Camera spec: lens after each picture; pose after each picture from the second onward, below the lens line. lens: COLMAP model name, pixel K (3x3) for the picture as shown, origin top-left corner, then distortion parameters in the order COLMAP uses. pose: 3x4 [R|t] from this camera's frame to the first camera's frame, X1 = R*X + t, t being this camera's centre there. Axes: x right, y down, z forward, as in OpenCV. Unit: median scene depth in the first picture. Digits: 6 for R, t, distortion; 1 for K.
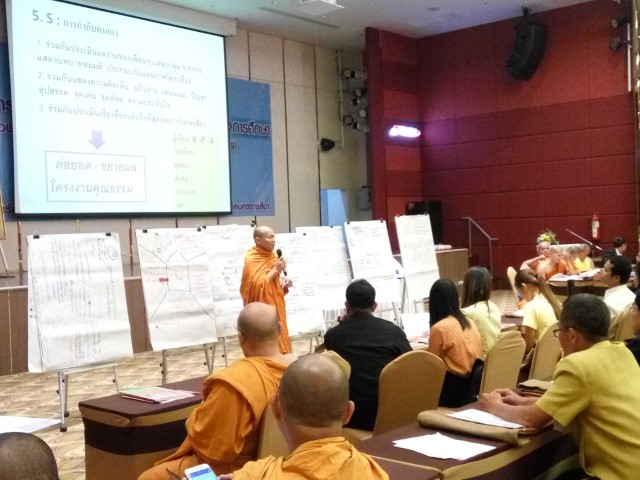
lens RADIAL K [[821.8, 0, 320.1], [0, 821.8, 240.0], [0, 0, 1]] dist [0.100400, -0.112587]
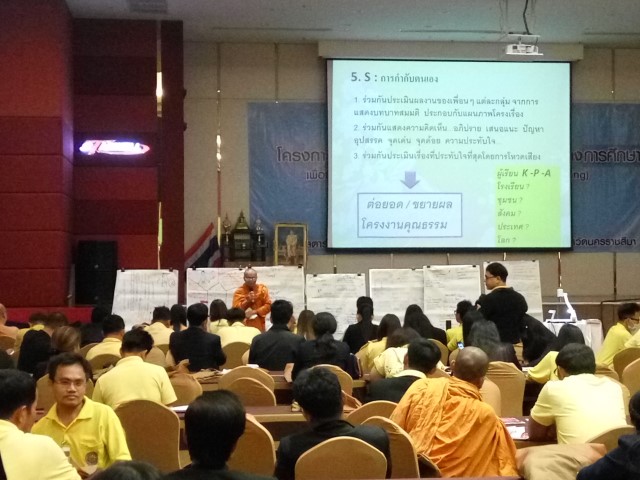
lens RADIAL K [[1215.5, 0, 320.0], [0, 1215.5, 240.0], [0, 0, 1]] dist [0.051232, 0.364924]
pose [[0.725675, 0.017729, -0.687809, 0.719454], [-0.031548, 0.999474, -0.007522, -0.026427], [0.687314, 0.027158, 0.725852, -0.228324]]
